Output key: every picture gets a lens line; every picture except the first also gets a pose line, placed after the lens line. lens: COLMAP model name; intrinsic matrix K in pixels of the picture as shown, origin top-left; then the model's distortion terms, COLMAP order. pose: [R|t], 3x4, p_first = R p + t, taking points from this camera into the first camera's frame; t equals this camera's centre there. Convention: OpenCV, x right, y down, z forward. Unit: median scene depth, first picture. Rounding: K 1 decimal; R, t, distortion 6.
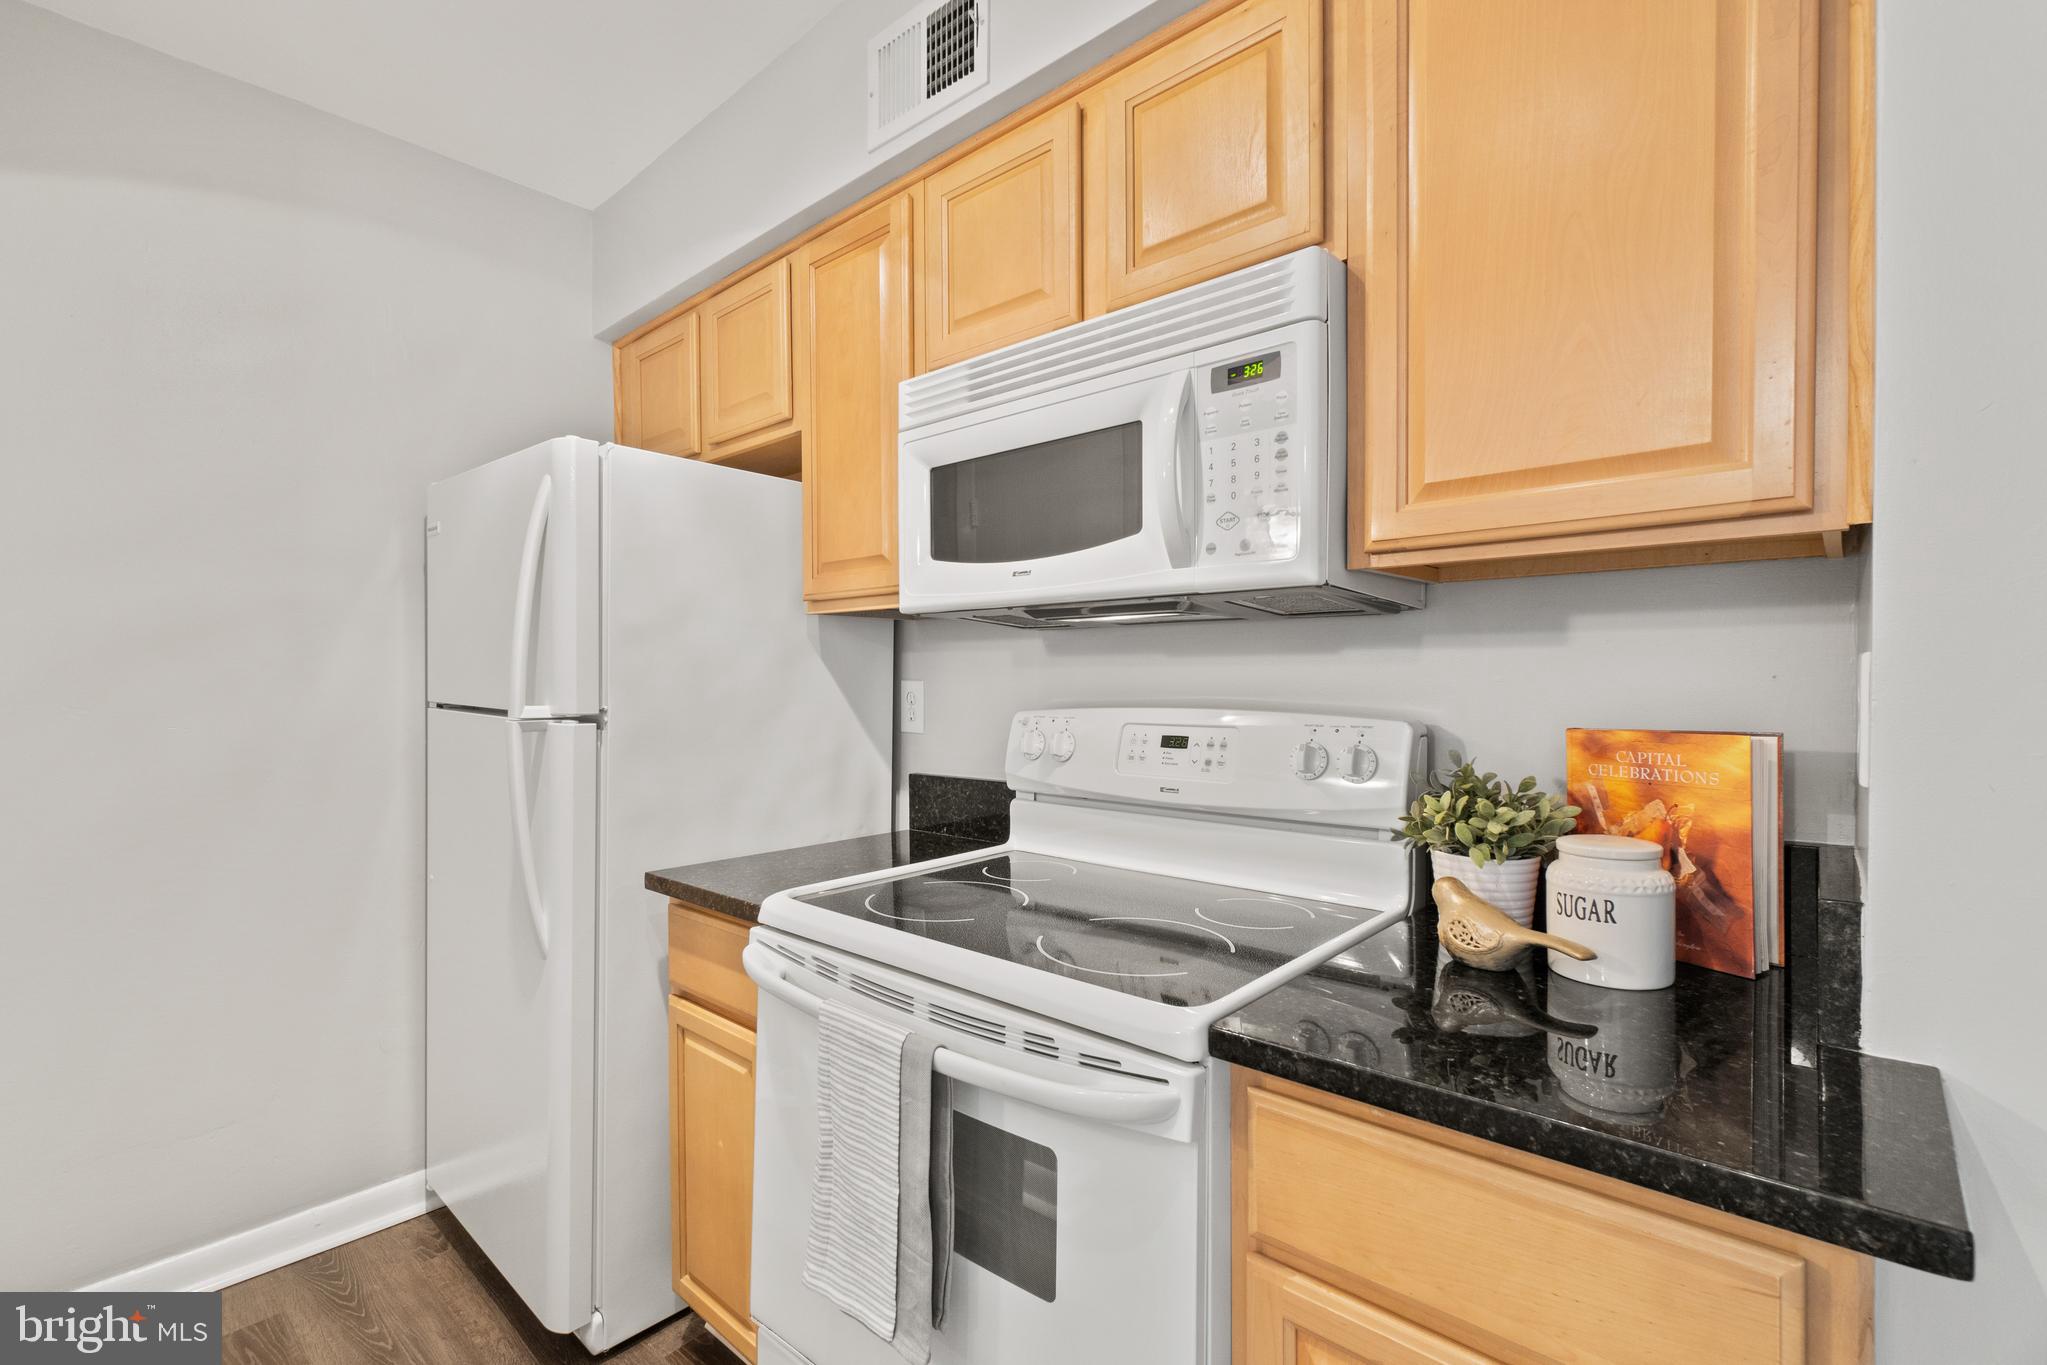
lens RADIAL K [[914.3, 0, 1023.5], [0, 914.3, 682.5], [0, 0, 1]] dist [-0.000277, 0.000170]
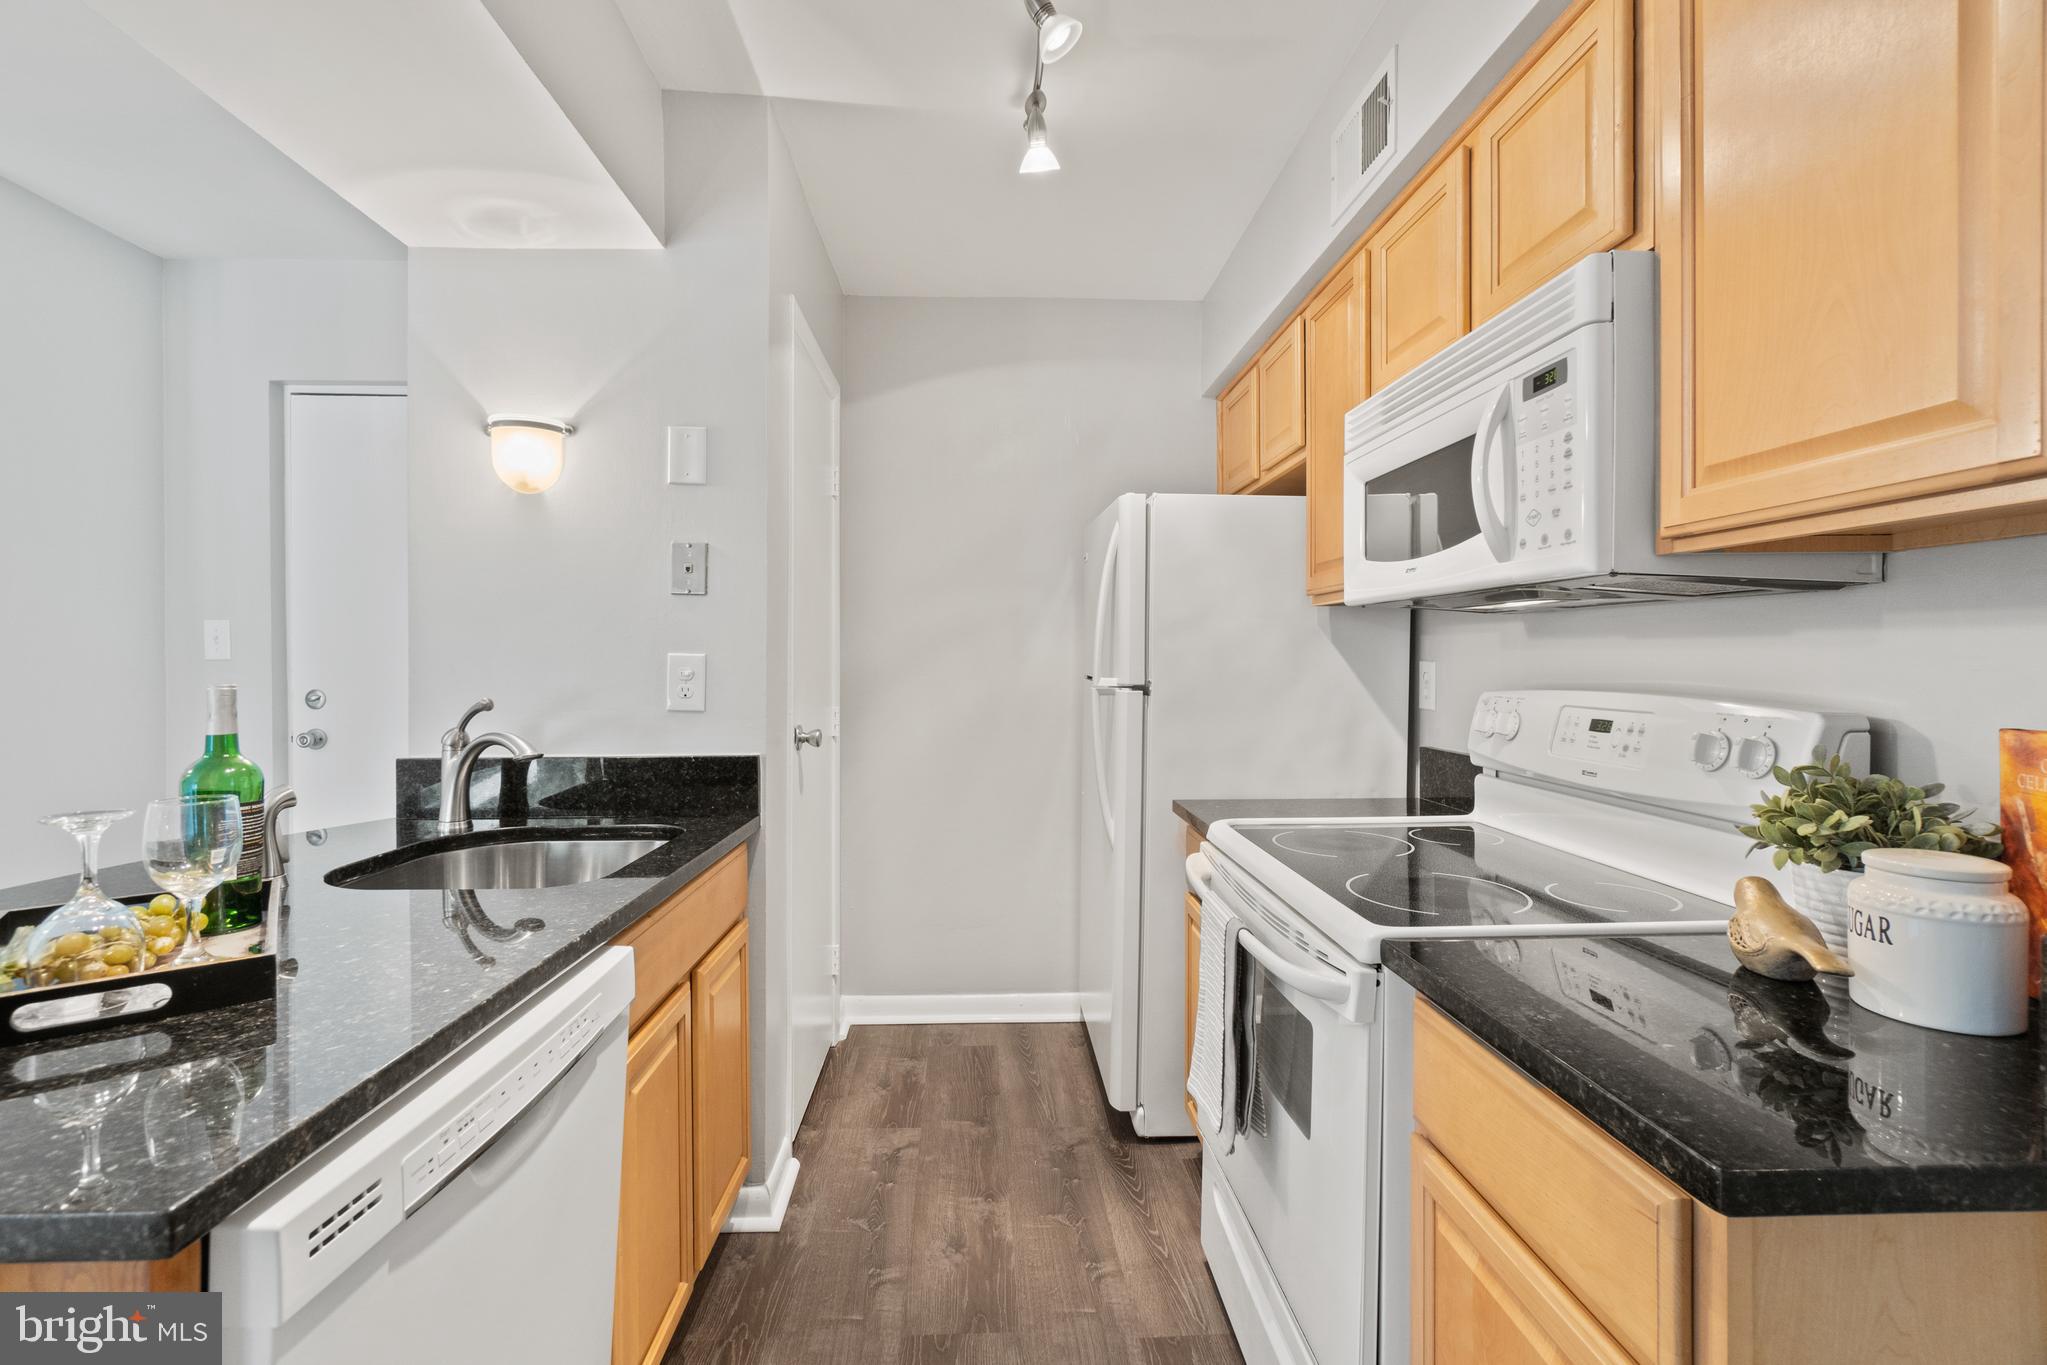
lens RADIAL K [[891.3, 0, 1020.5], [0, 891.3, 632.7], [0, 0, 1]] dist [0.001003, 0.000360]
pose [[0.708879, -0.017661, -0.705109, 0.402242], [-0.002780, 0.999609, -0.027833, -0.007381], [0.705325, 0.021690, 0.708553, -0.130835]]
